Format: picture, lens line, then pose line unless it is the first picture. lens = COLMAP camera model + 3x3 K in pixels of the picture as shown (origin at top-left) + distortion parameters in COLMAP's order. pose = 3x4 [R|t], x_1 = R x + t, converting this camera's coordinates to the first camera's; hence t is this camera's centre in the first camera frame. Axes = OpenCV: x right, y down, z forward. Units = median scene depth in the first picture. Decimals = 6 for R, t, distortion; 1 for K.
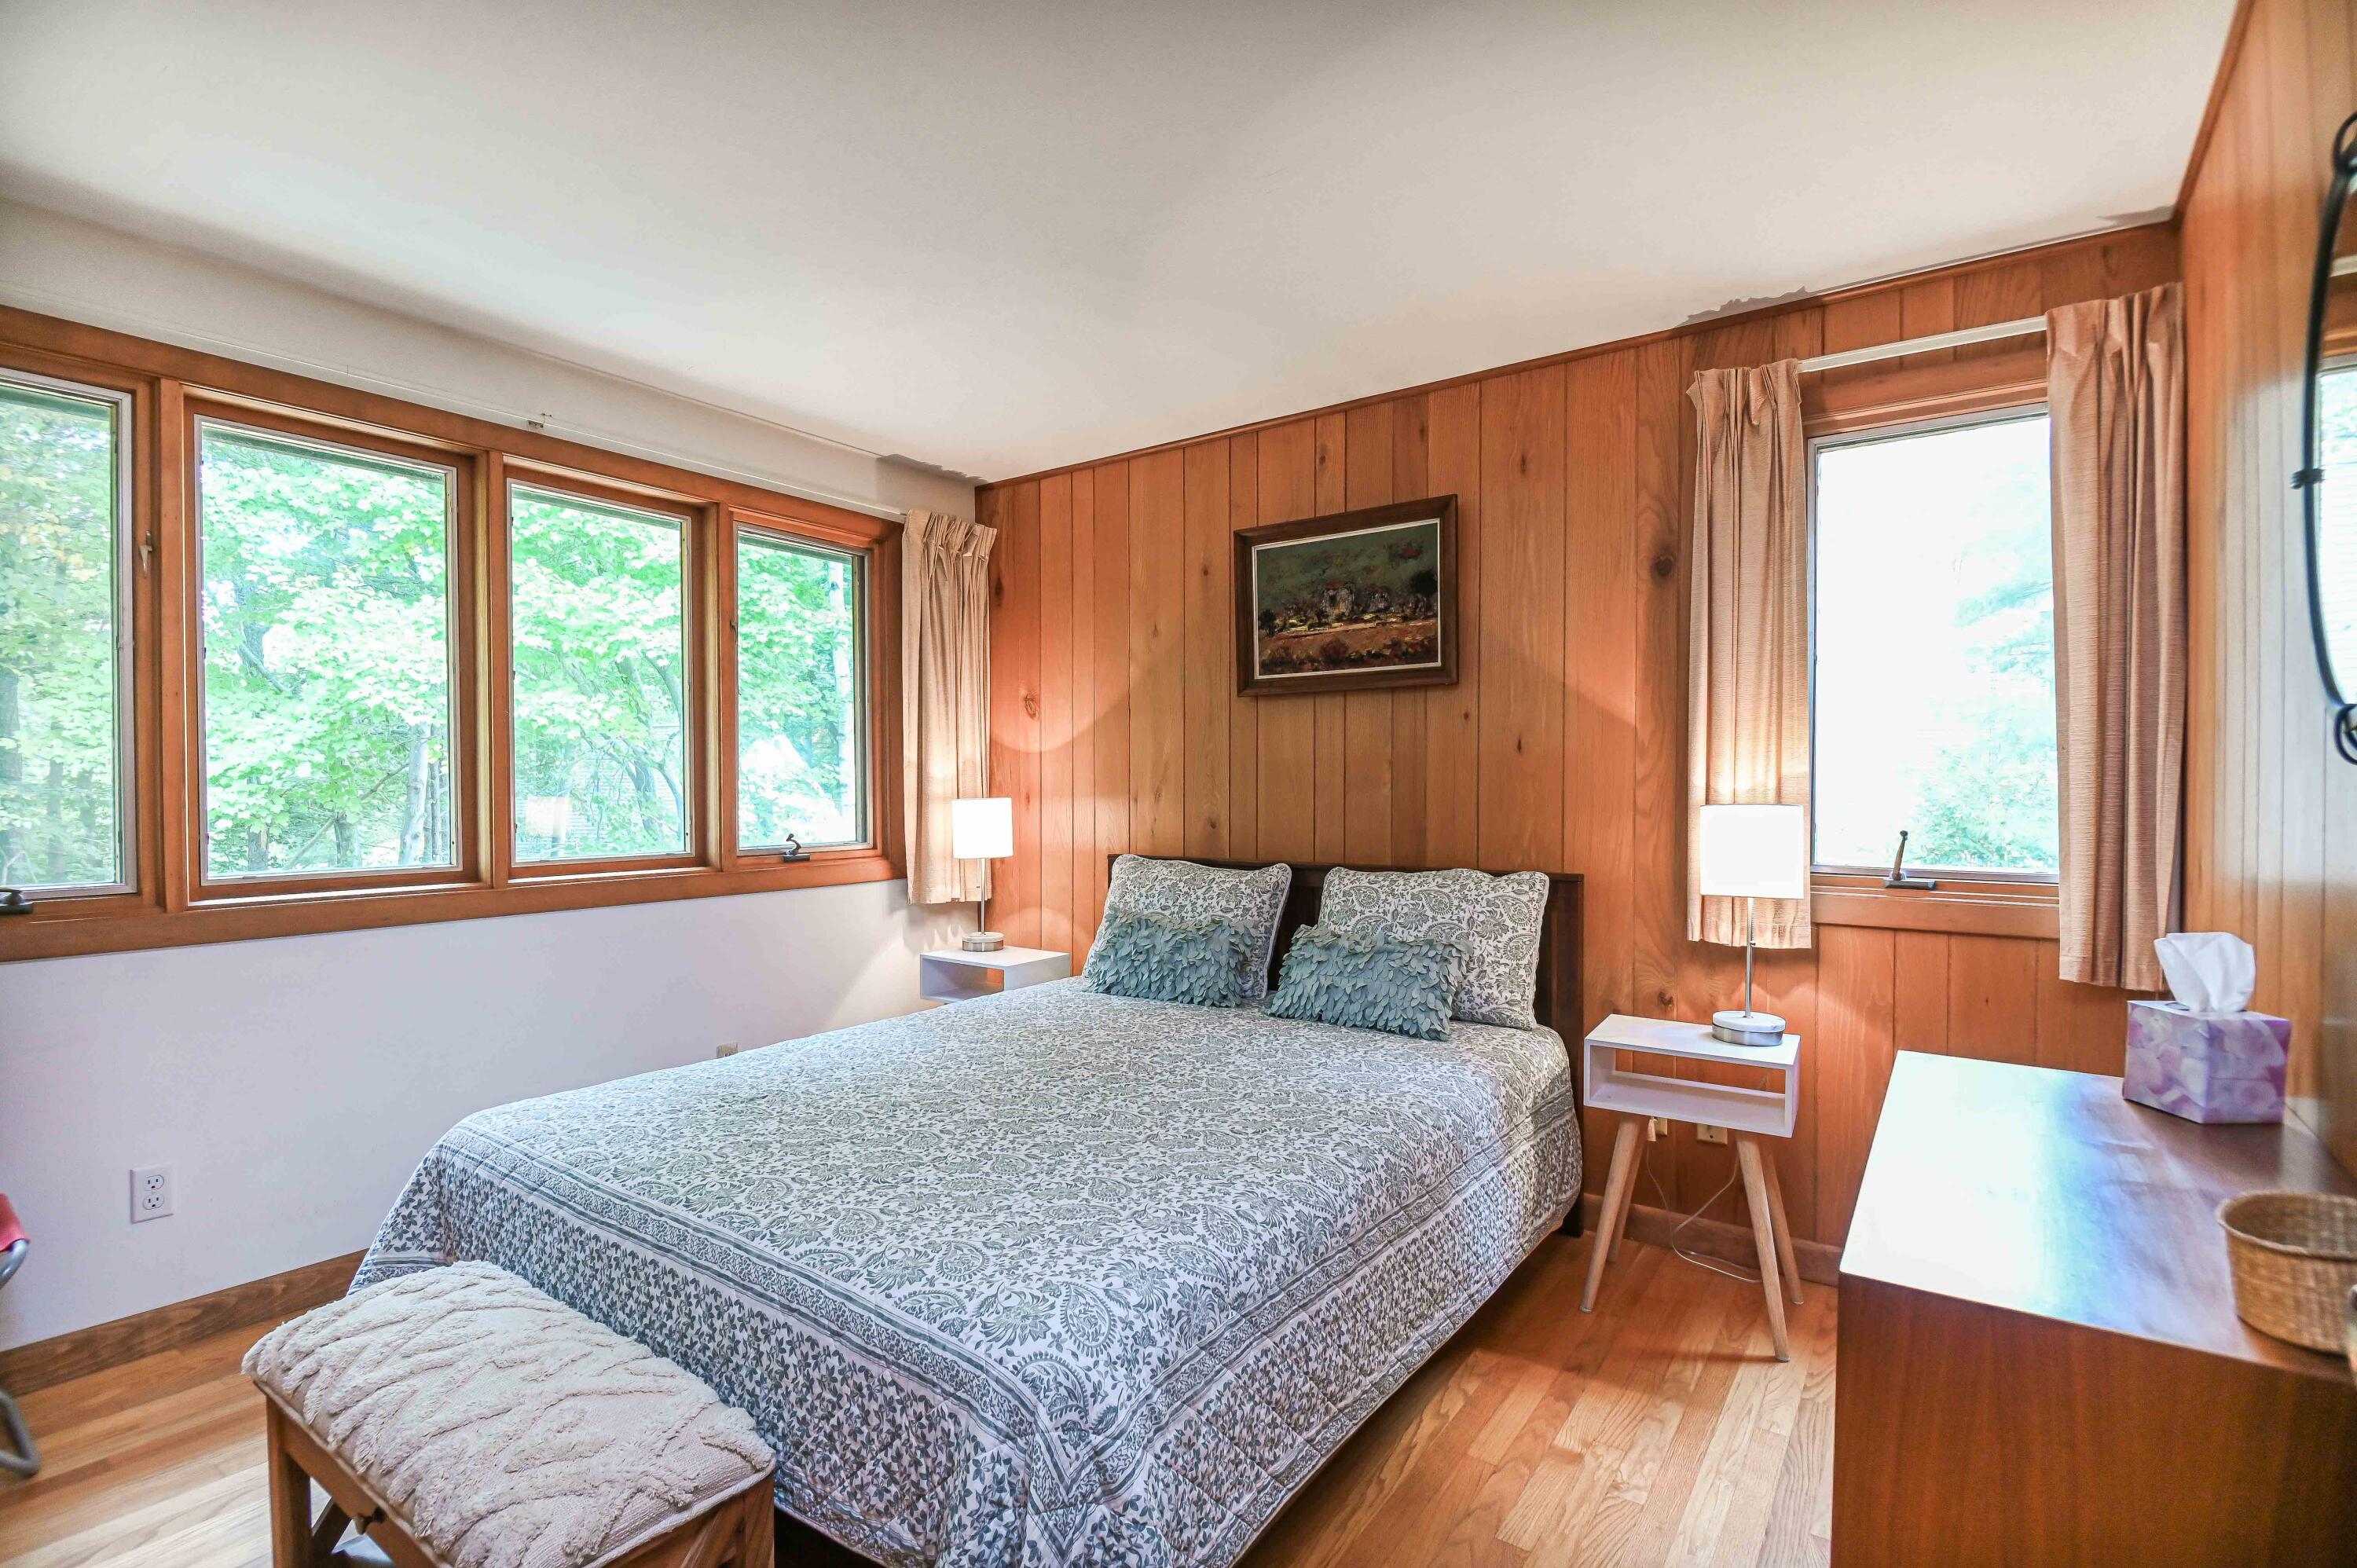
lens RADIAL K [[1101.5, 0, 1169.3], [0, 1101.5, 795.7], [0, 0, 1]] dist [0.010566, -0.001134]
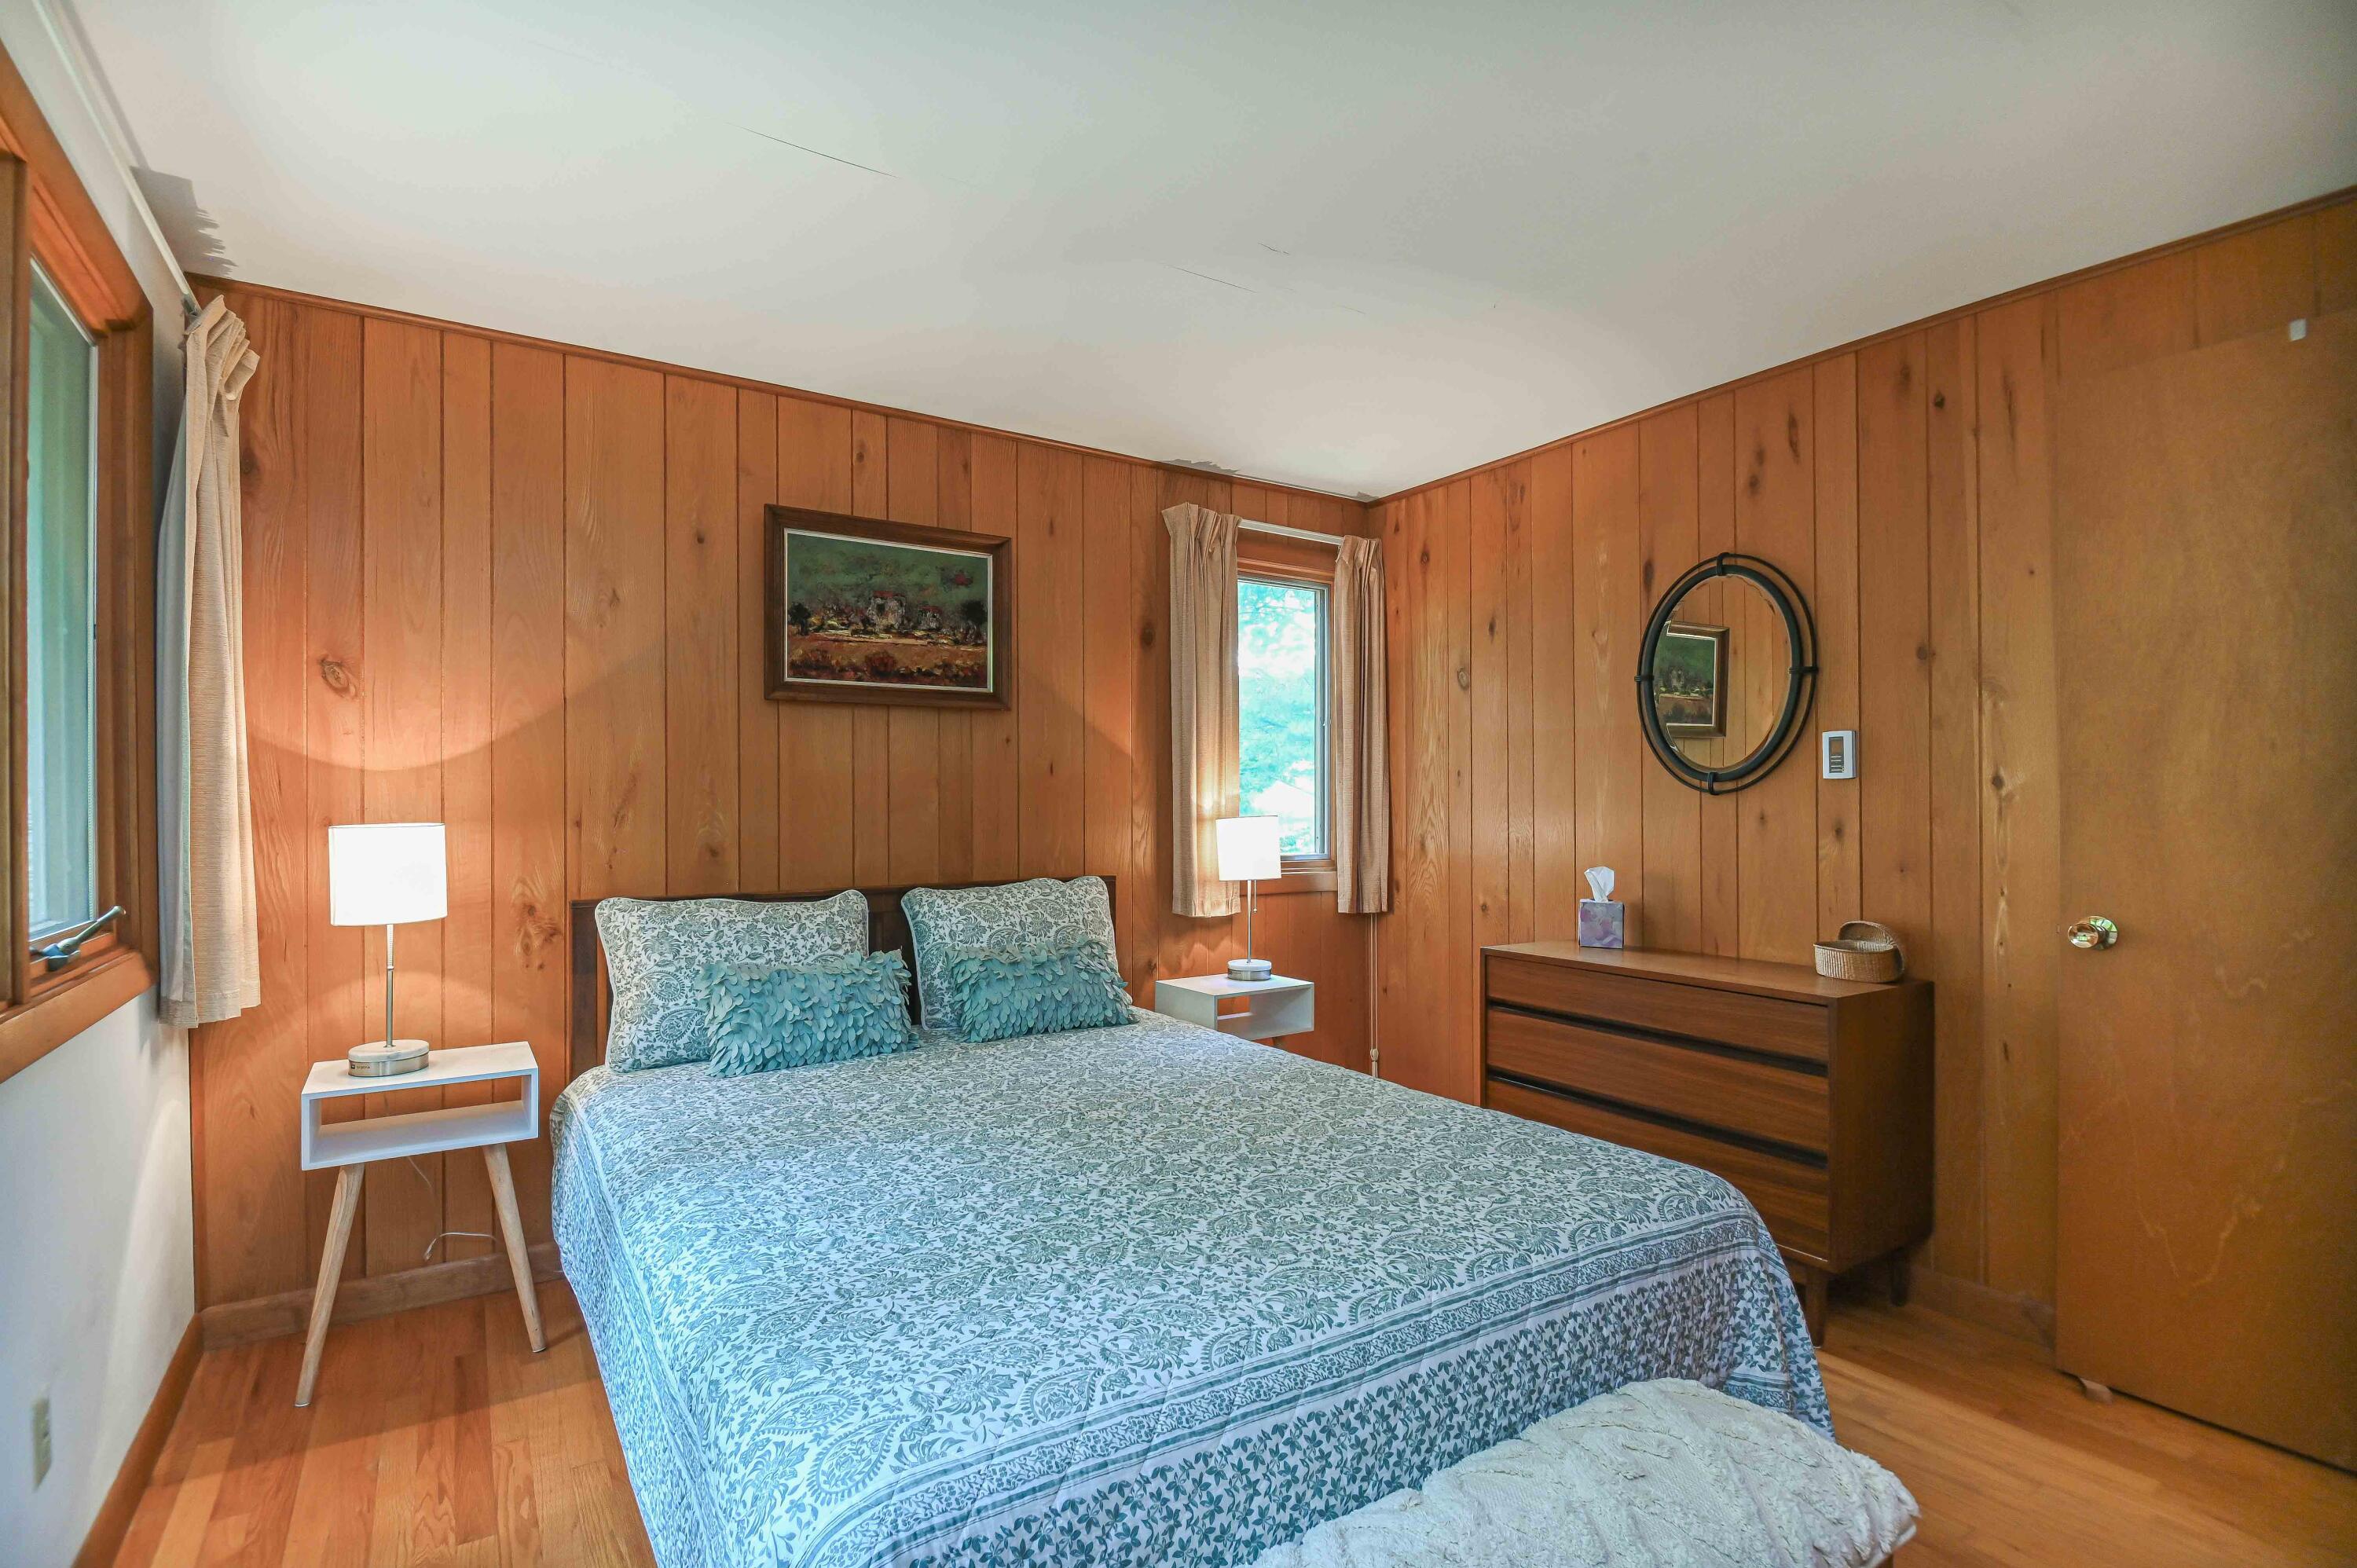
lens RADIAL K [[1101.5, 0, 1161.1], [0, 1101.5, 792.2], [0, 0, 1]] dist [0.010566, -0.001134]
pose [[0.362063, 0.009320, 0.932107, -0.701316], [0.010996, 0.999838, -0.014268, -0.003424], [-0.932089, 0.015415, 0.361902, 0.466657]]
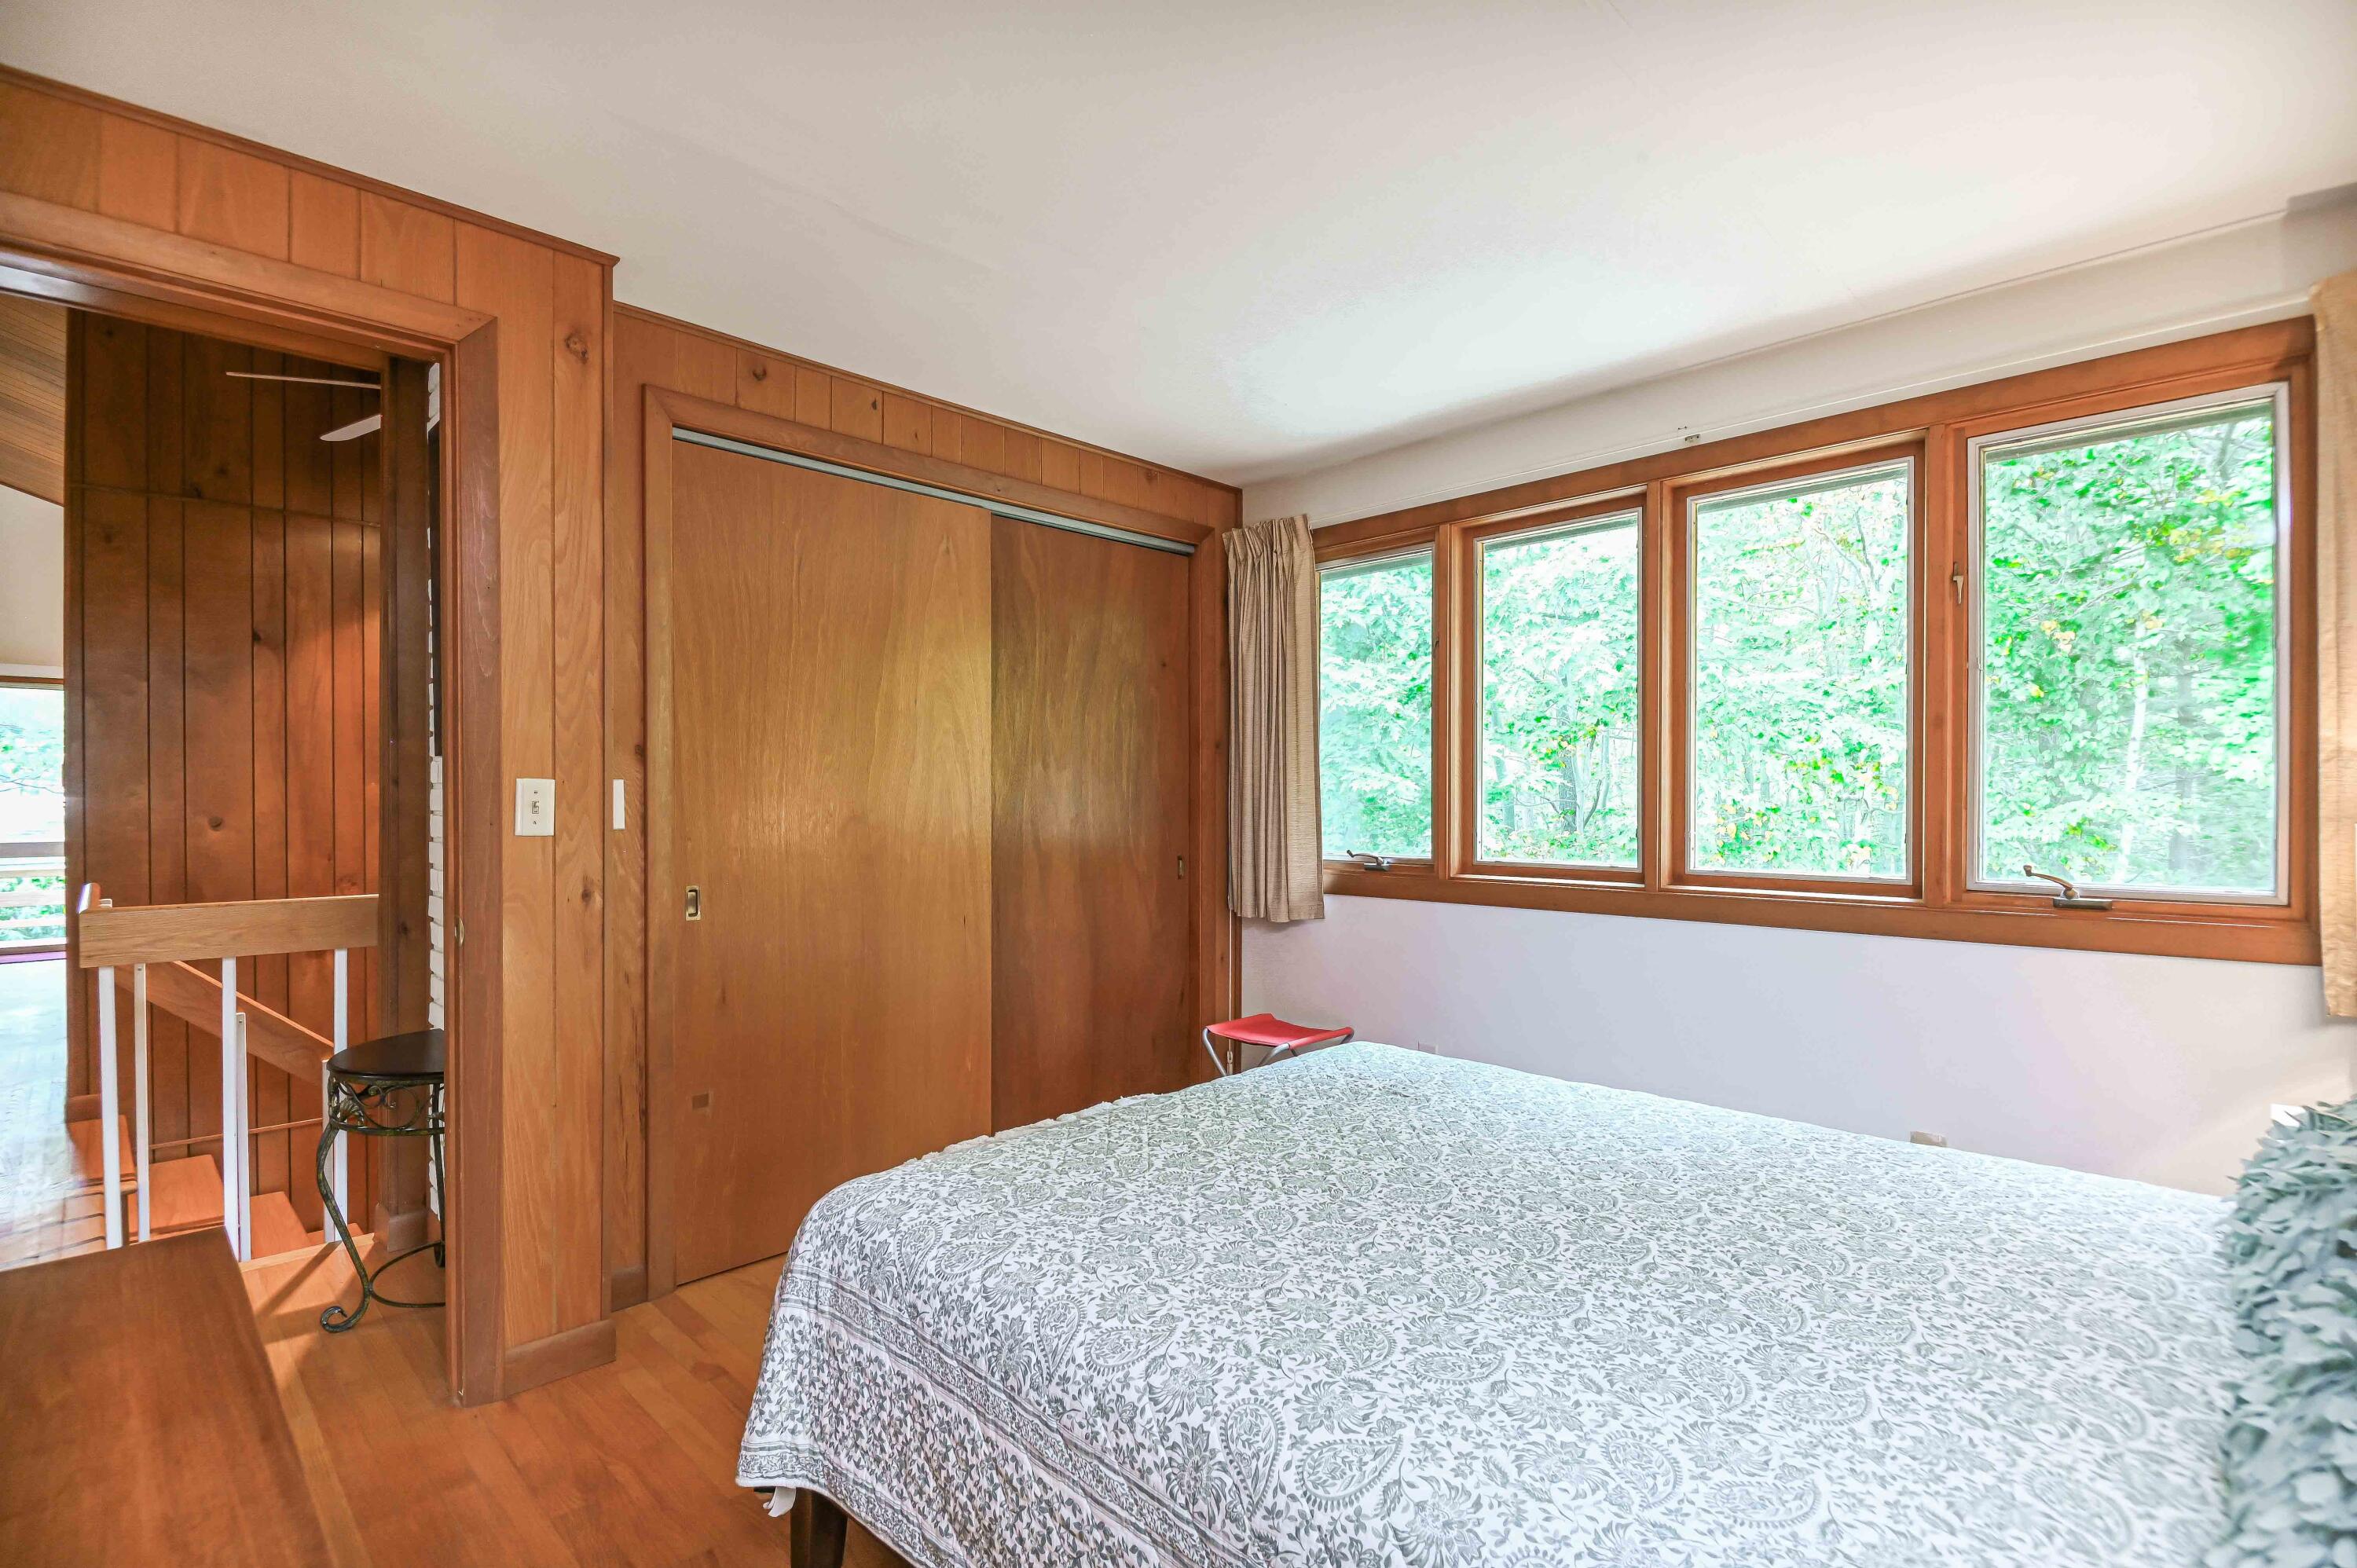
lens RADIAL K [[1101.5, 0, 1173.8], [0, 1101.5, 819.1], [0, 0, 1]] dist [0.010566, -0.001134]
pose [[-0.165222, 0.025928, -0.985916, 0.477067], [-0.008836, 0.999575, 0.027768, -0.010595], [0.986217, 0.013299, -0.164923, 0.657519]]
